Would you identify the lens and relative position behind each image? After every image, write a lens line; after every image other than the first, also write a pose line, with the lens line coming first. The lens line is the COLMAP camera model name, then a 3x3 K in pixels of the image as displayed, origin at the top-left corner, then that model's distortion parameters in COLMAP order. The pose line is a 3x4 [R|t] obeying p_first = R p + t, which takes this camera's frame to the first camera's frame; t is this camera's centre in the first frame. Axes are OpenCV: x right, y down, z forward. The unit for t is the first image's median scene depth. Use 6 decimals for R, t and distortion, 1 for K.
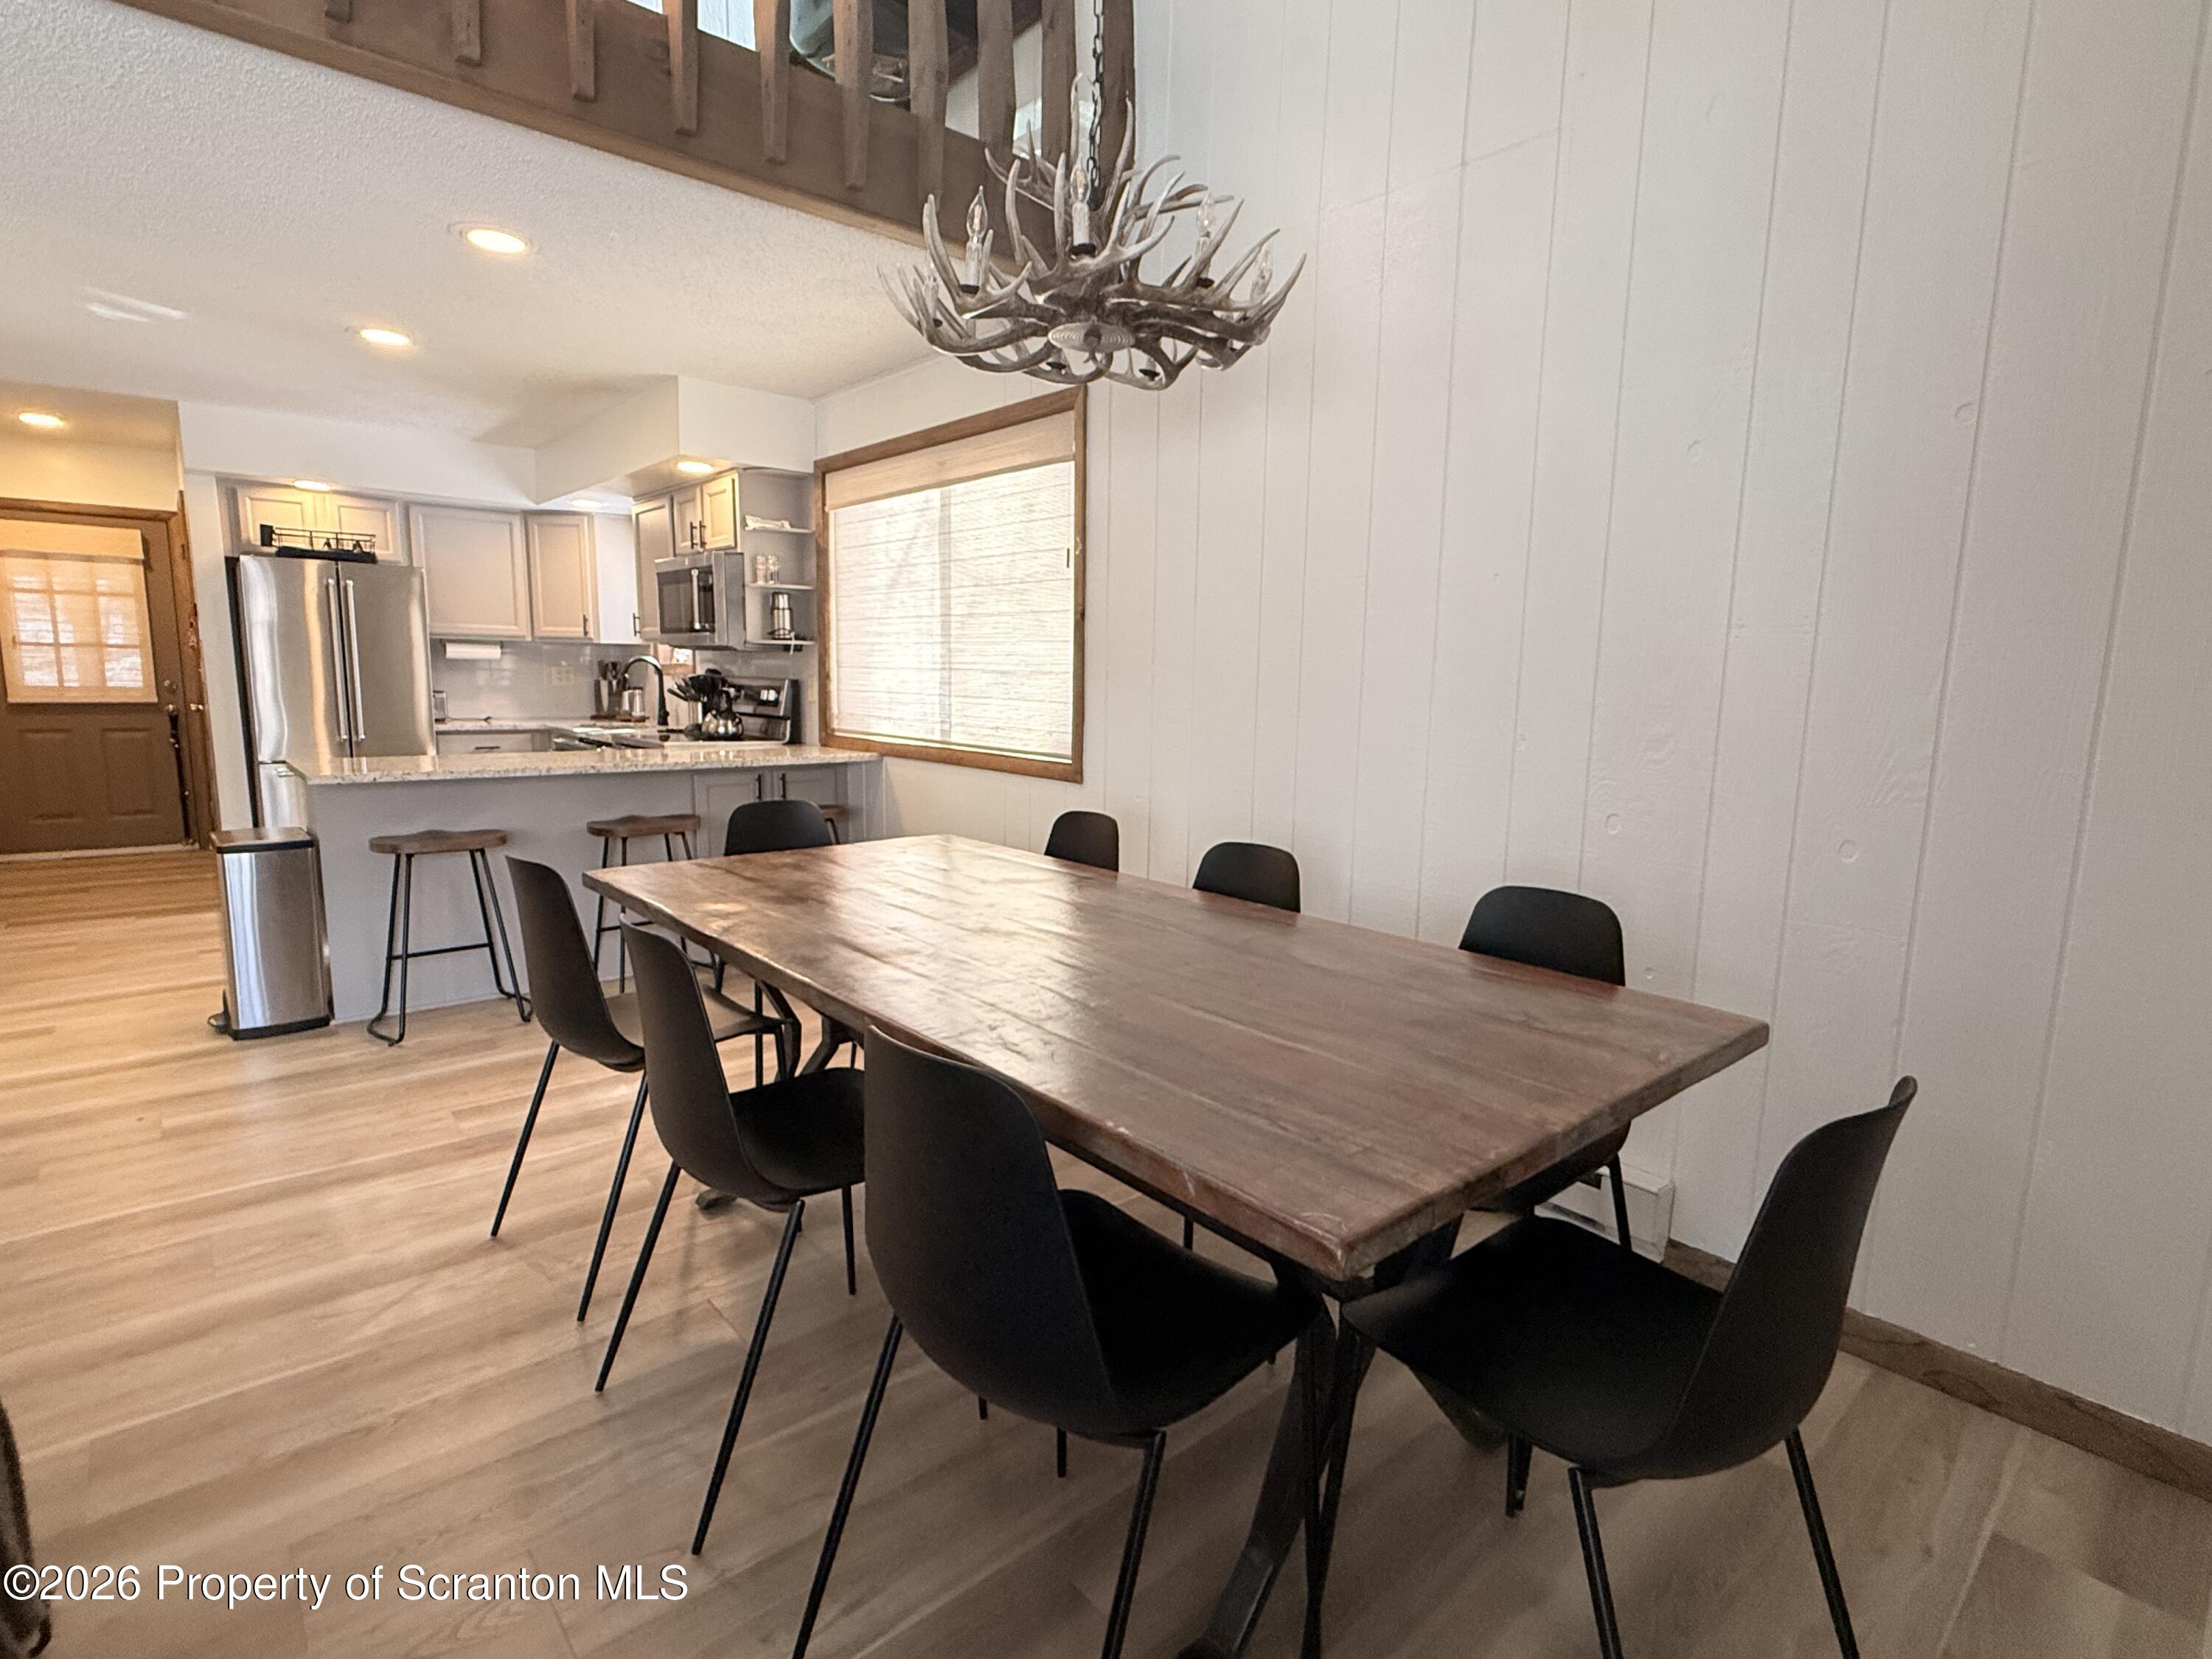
lens RADIAL K [[1080.2, 0, 1108.1], [0, 1080.2, 834.3], [0, 0, 1]] dist [-0.002499, 0.002510]
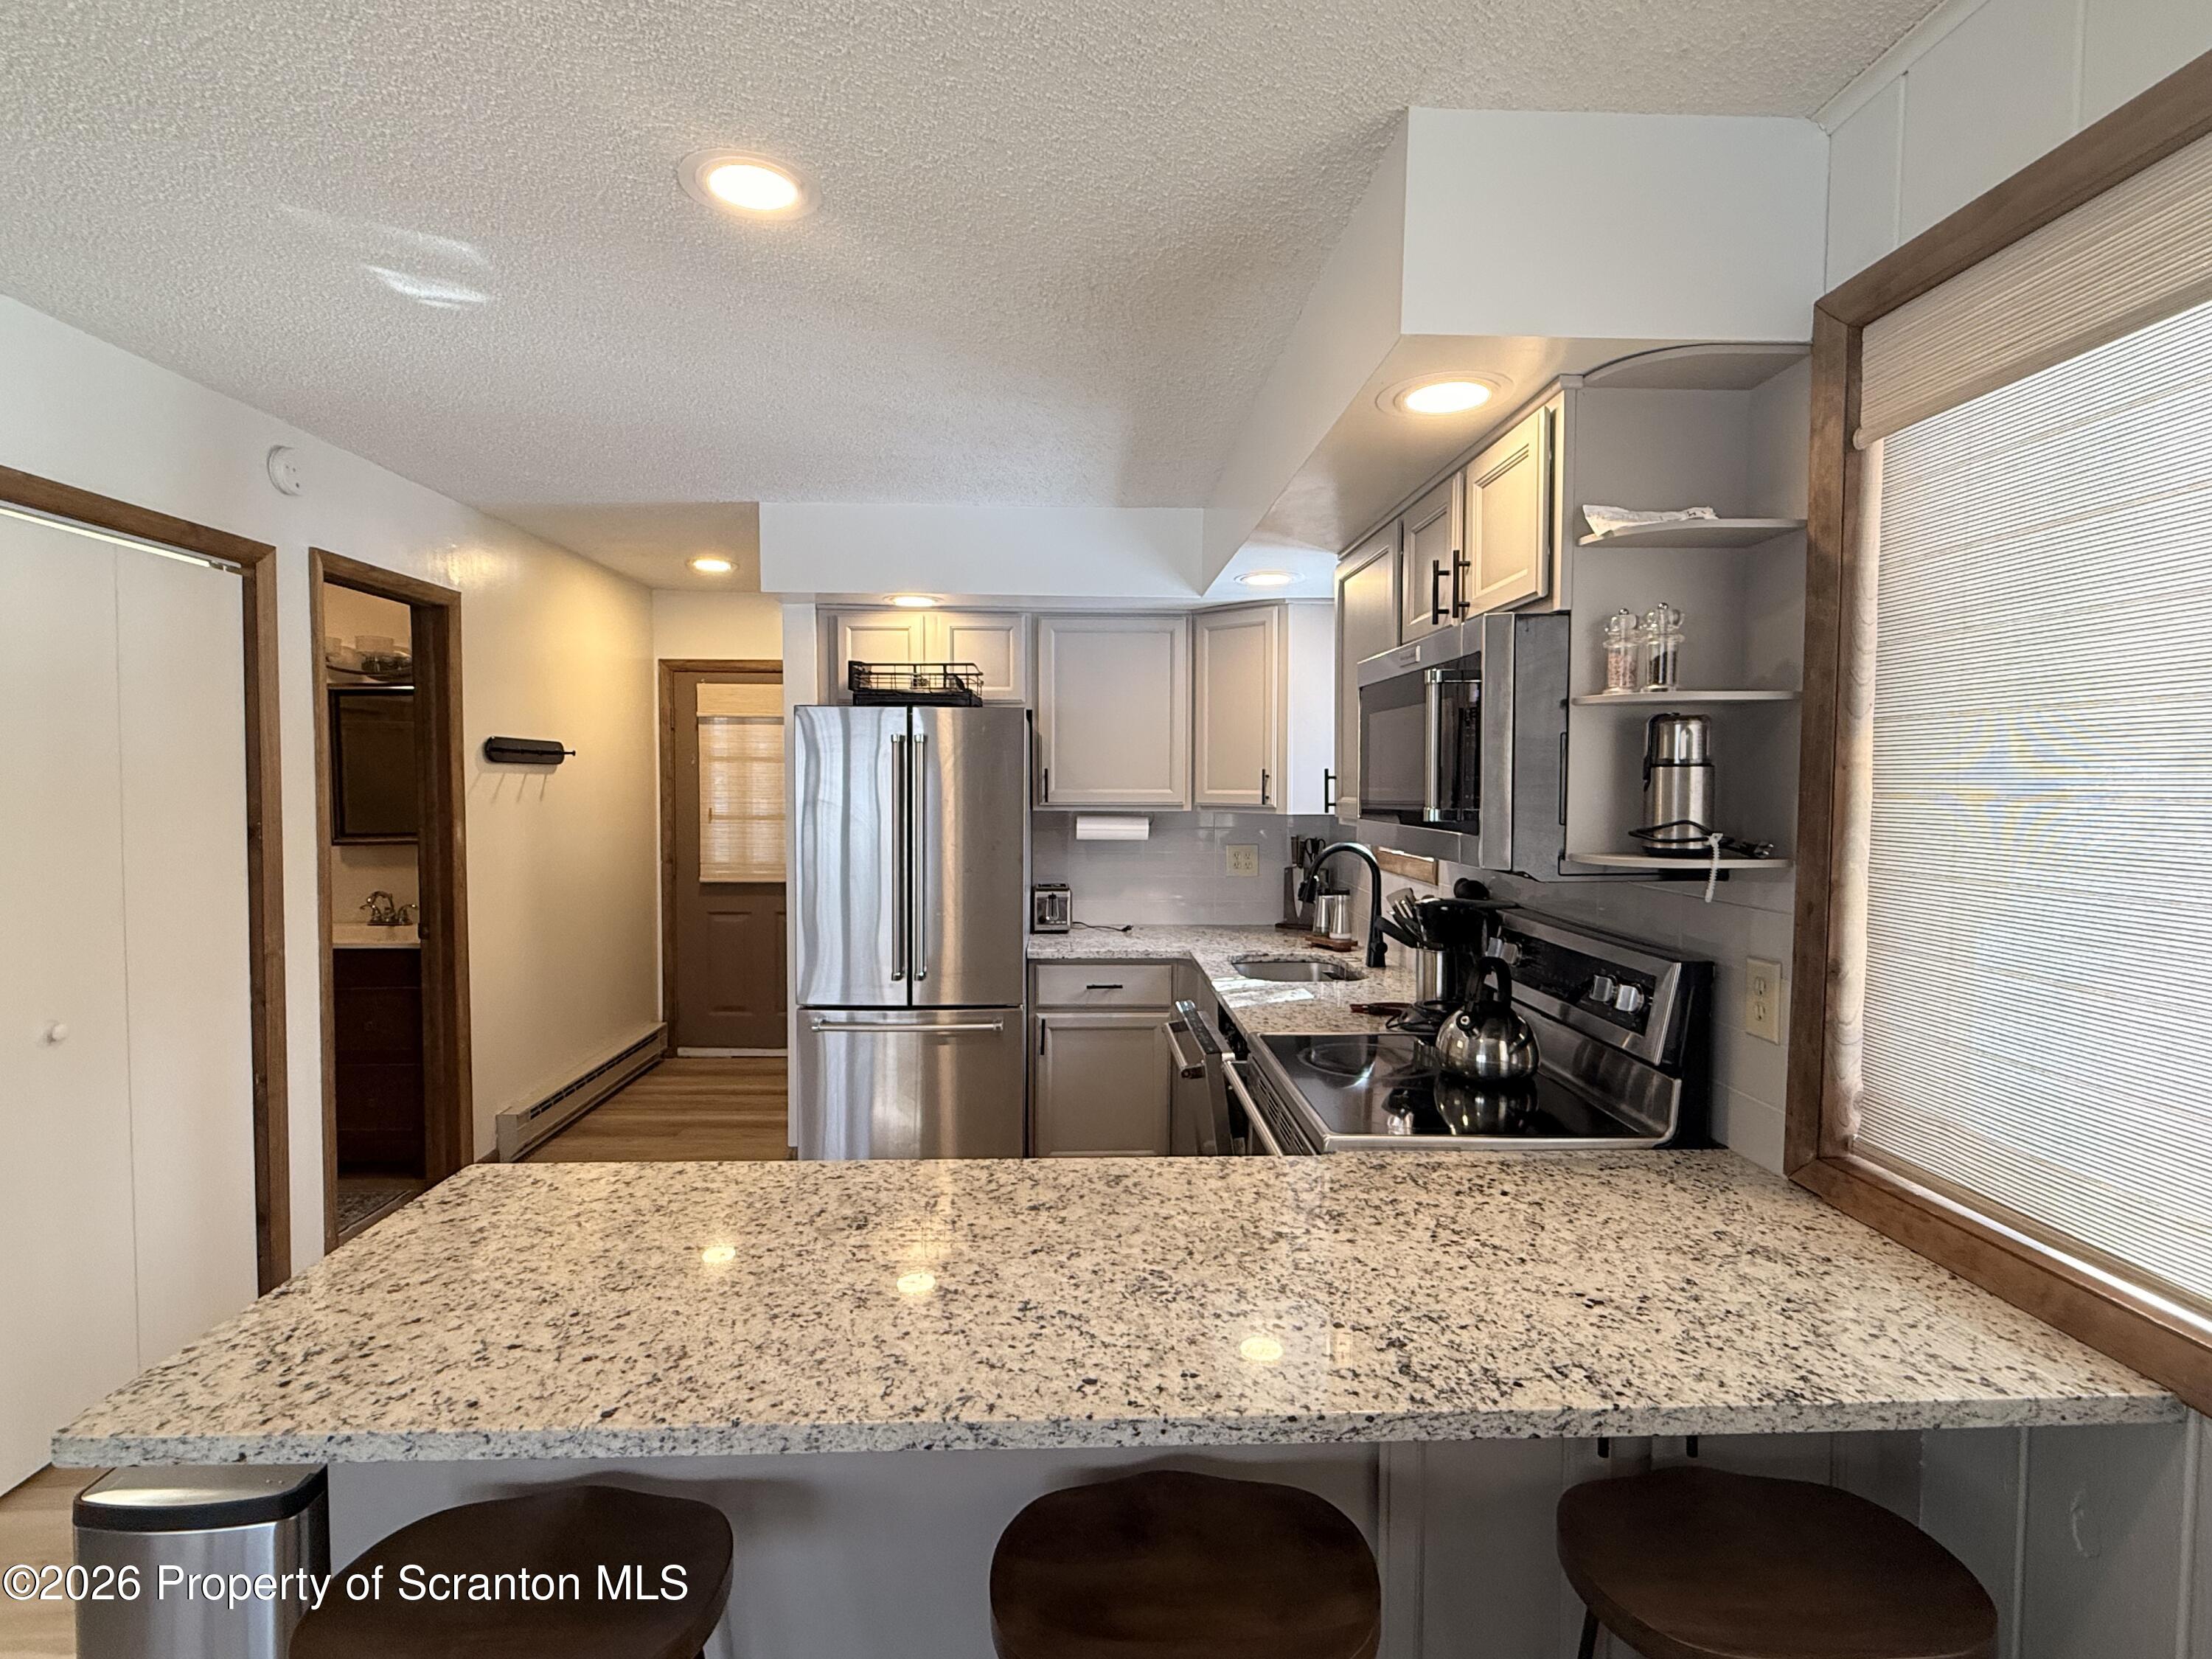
lens RADIAL K [[1080.2, 0, 1104.4], [0, 1080.2, 829.8], [0, 0, 1]] dist [-0.002499, 0.002510]
pose [[0.776053, 0.010580, -0.630579, -0.229712], [-0.082091, 0.993047, -0.084367, -0.145583], [0.625302, 0.117238, 0.771526, 0.633567]]
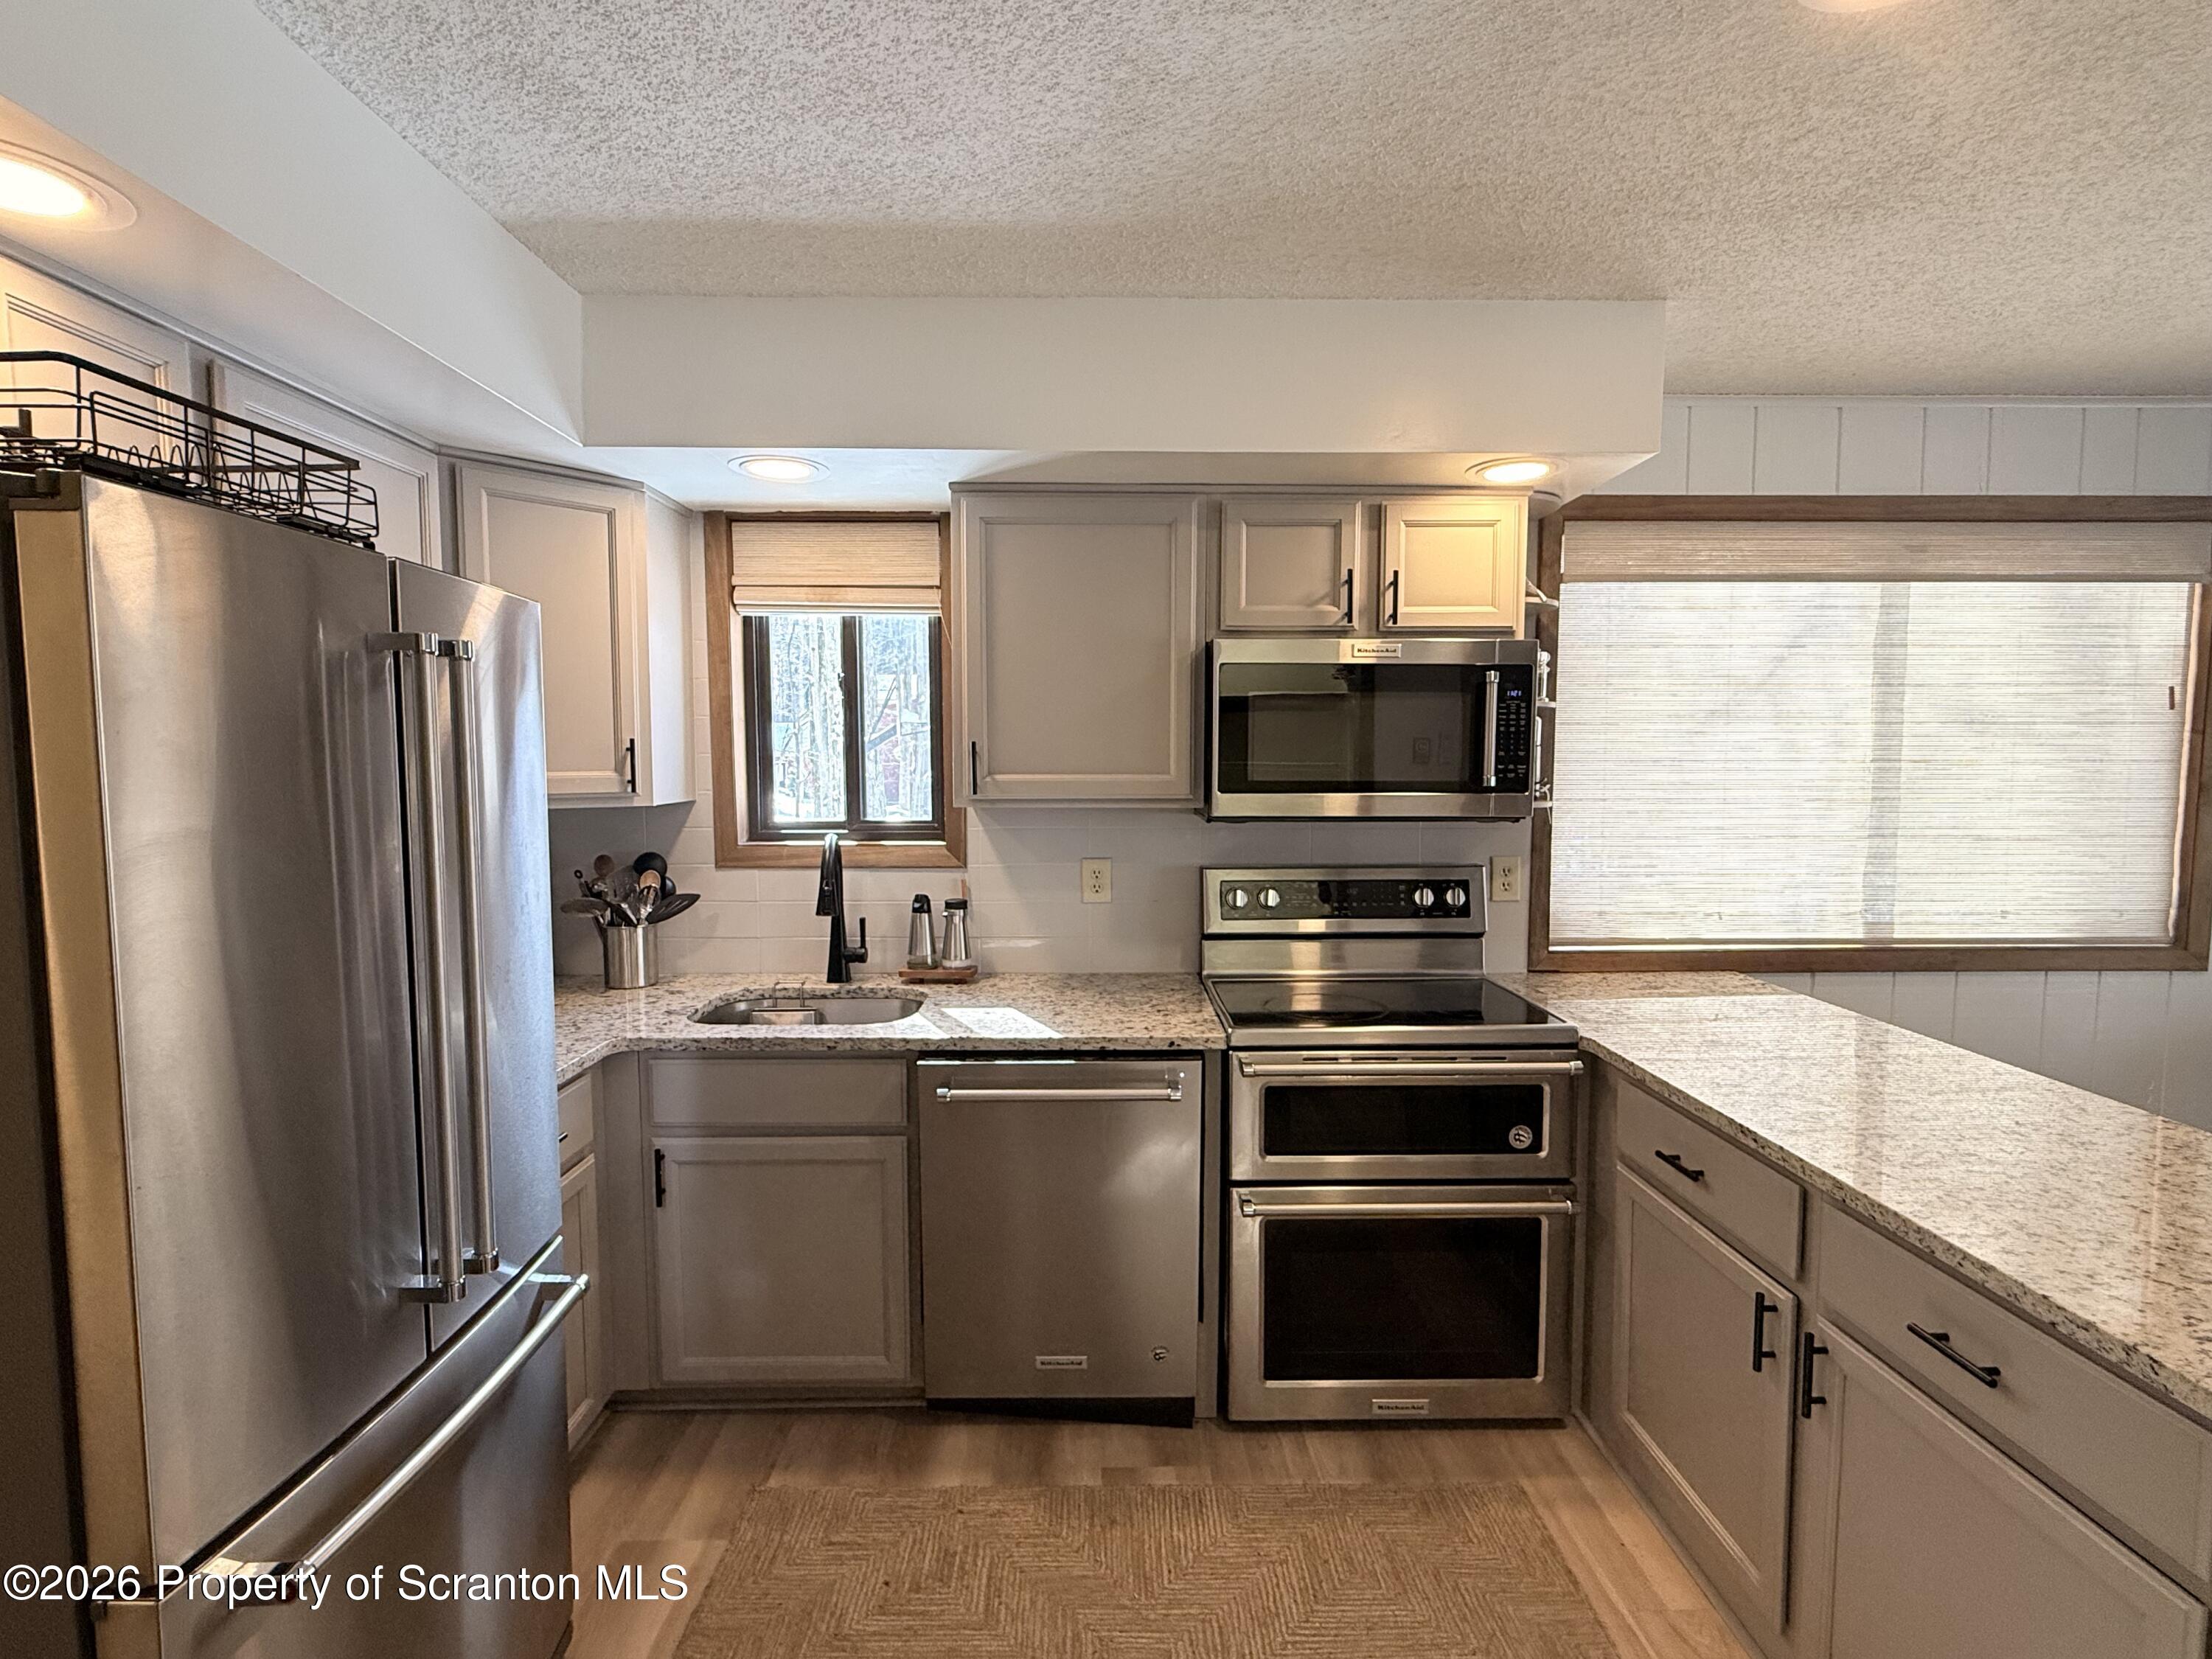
lens RADIAL K [[1080.2, 0, 1110.6], [0, 1080.2, 843.9], [0, 0, 1]] dist [-0.002499, 0.002510]
pose [[0.645824, -0.086039, 0.758623, -0.871512], [0.129061, 0.991633, 0.002594, -0.187196], [-0.752499, 0.096234, 0.651525, 0.802530]]
